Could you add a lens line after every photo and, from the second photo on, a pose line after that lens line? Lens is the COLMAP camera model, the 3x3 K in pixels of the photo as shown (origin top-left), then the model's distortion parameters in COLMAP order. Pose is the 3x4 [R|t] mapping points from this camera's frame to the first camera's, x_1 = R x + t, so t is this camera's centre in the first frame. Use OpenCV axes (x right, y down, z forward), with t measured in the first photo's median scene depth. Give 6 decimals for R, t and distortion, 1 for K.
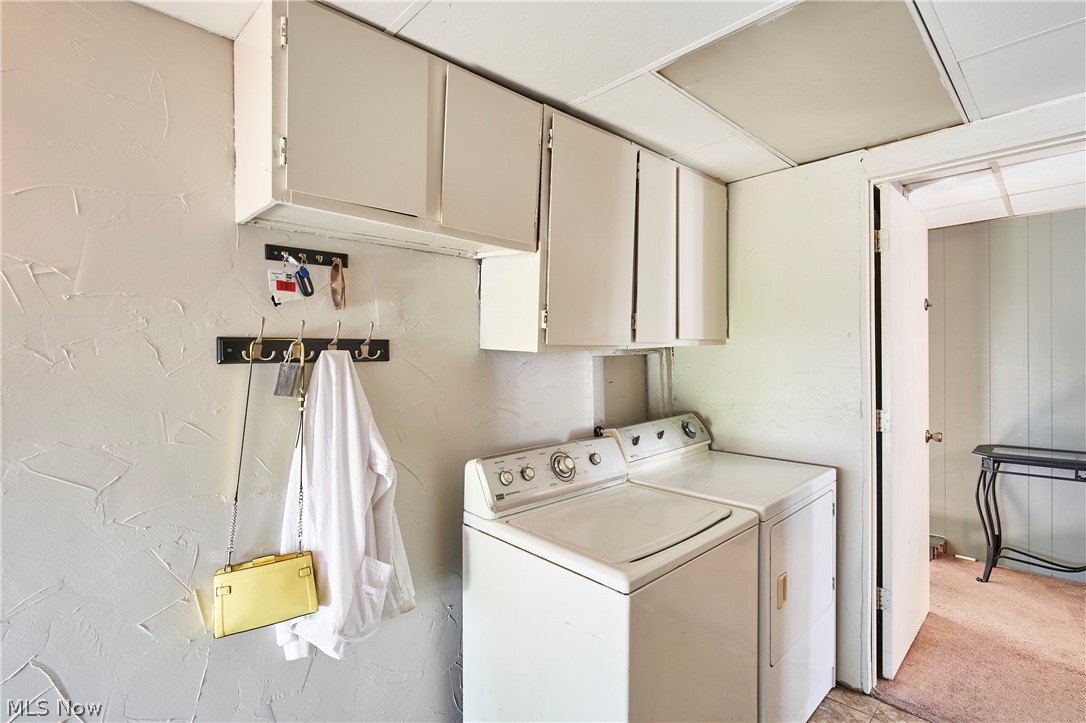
lens RADIAL K [[538.0, 0, 543.0], [0, 538.0, 361.5], [0, 0, 1]] dist [-0.003547, 0.000163]
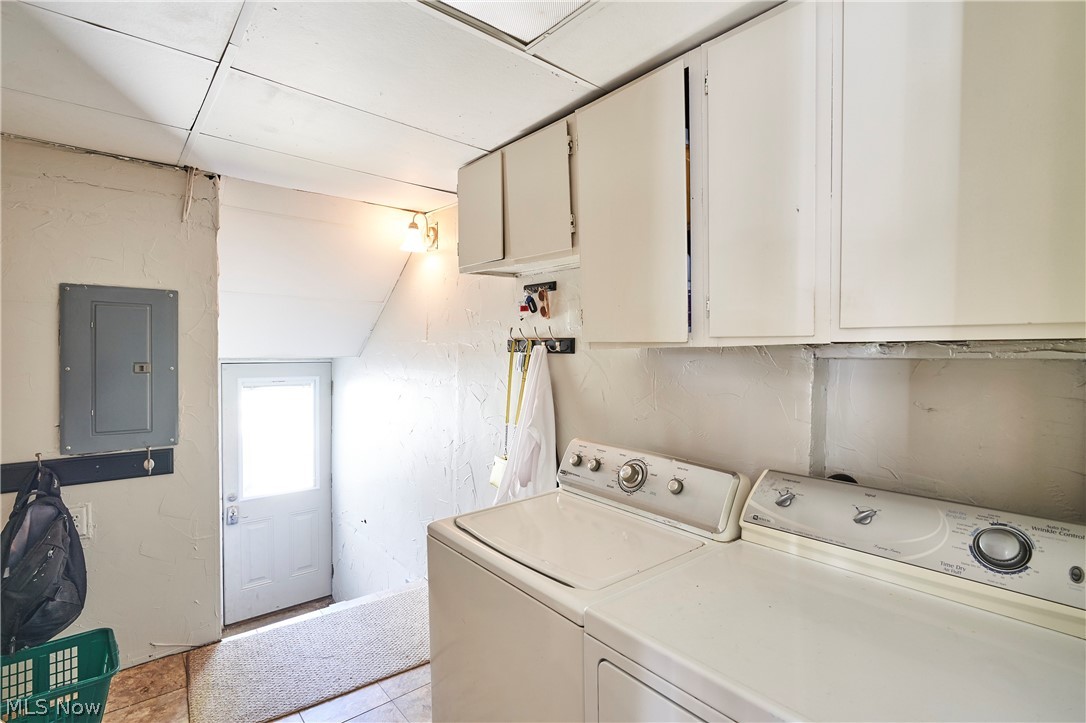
lens RADIAL K [[538.0, 0, 543.0], [0, 538.0, 361.5], [0, 0, 1]] dist [-0.003547, 0.000163]
pose [[-0.113596, 0.032709, -0.992988, 1.119819], [-0.025488, 0.999033, 0.035824, -0.029053], [0.993200, 0.029379, -0.112653, 1.125314]]
